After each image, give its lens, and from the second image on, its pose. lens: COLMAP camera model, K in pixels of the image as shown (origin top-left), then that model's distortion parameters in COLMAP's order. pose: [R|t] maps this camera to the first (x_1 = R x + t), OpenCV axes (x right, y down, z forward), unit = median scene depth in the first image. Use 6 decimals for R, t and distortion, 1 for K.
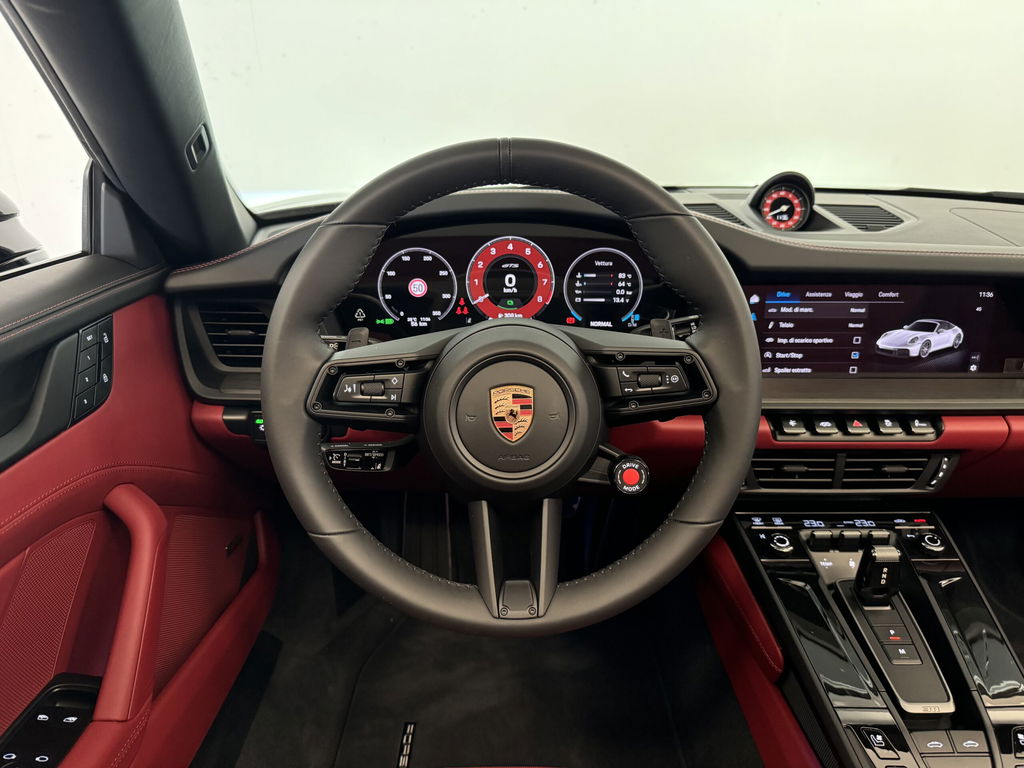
lens RADIAL K [[723.3, 0, 512.9], [0, 723.3, 383.1], [0, 0, 1]] dist [-0.004593, -0.003896]
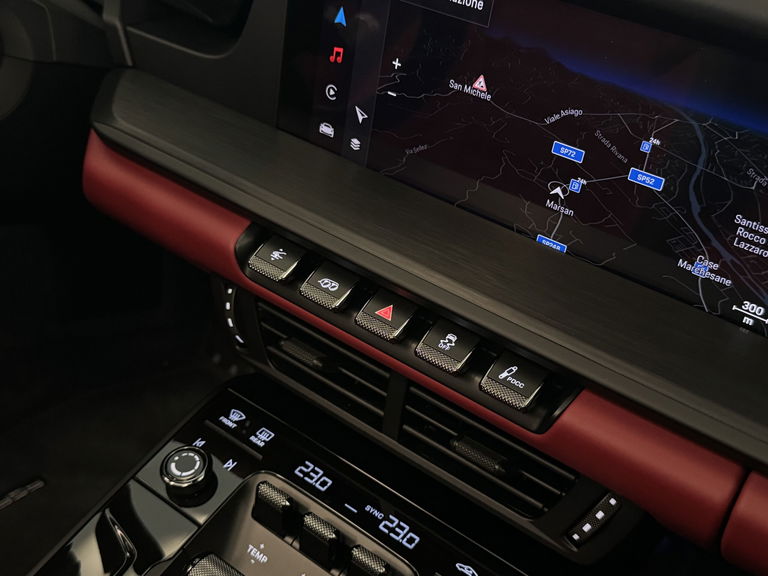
lens RADIAL K [[928.4, 0, 383.2], [0, 928.4, 287.4], [0, 0, 1]] dist [0.029270, 0.000000]
pose [[0.785864, 0.396558, -0.474511, 0.694975], [-0.298756, 0.915296, 0.270145, -0.099952], [0.541446, -0.070534, 0.837772, 0.516664]]
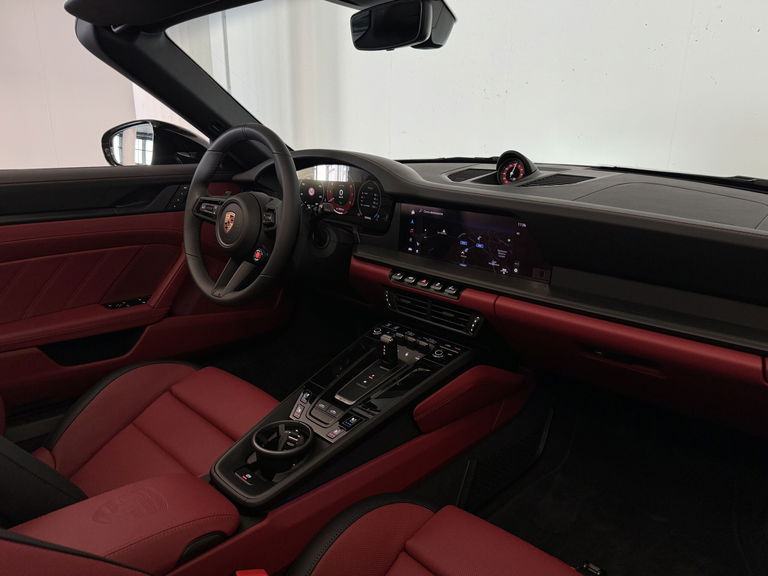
lens RADIAL K [[542.5, 0, 383.9], [0, 542.5, 289.3], [0, 0, 1]] dist [-0.004593, -0.003896]
pose [[0.719821, 0.207195, -0.662516, 1.266551], [-0.242151, 0.969411, 0.040077, 0.044320], [0.650554, 0.131580, 0.747975, -0.099299]]
